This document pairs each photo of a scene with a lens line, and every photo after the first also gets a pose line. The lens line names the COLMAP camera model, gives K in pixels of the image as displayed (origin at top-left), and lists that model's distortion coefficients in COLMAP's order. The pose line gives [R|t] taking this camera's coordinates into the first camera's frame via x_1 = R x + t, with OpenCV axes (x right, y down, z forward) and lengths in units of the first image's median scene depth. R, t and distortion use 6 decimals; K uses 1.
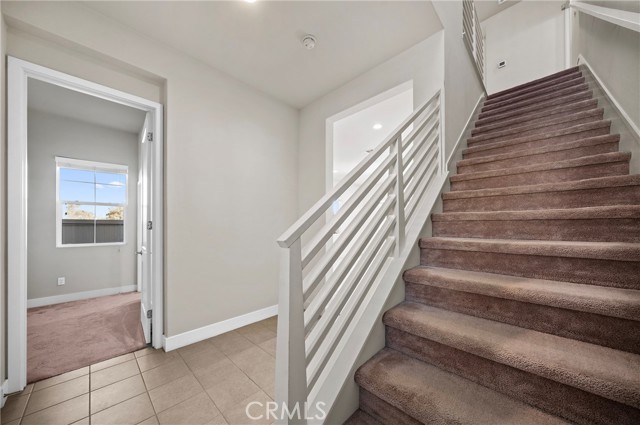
lens RADIAL K [[223.9, 0, 326.0], [0, 223.9, 226.1], [0, 0, 1]] dist [-0.002883, -0.000129]
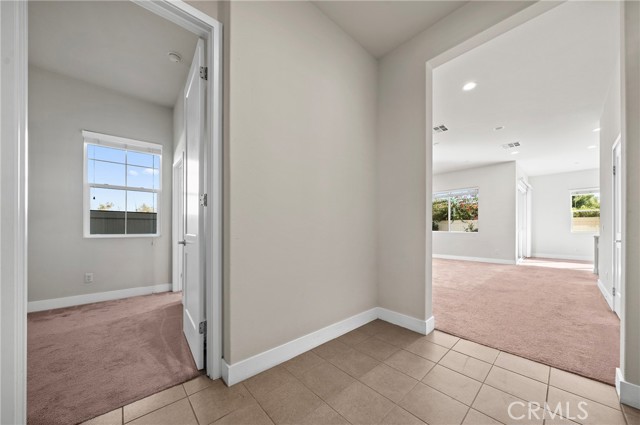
lens RADIAL K [[223.9, 0, 326.0], [0, 223.9, 228.6], [0, 0, 1]] dist [-0.002883, -0.000129]
pose [[0.997830, 0.004879, -0.065668, -0.292321], [-0.004668, 0.999983, 0.003368, 0.066043], [0.065683, -0.003054, 0.997836, 0.267829]]
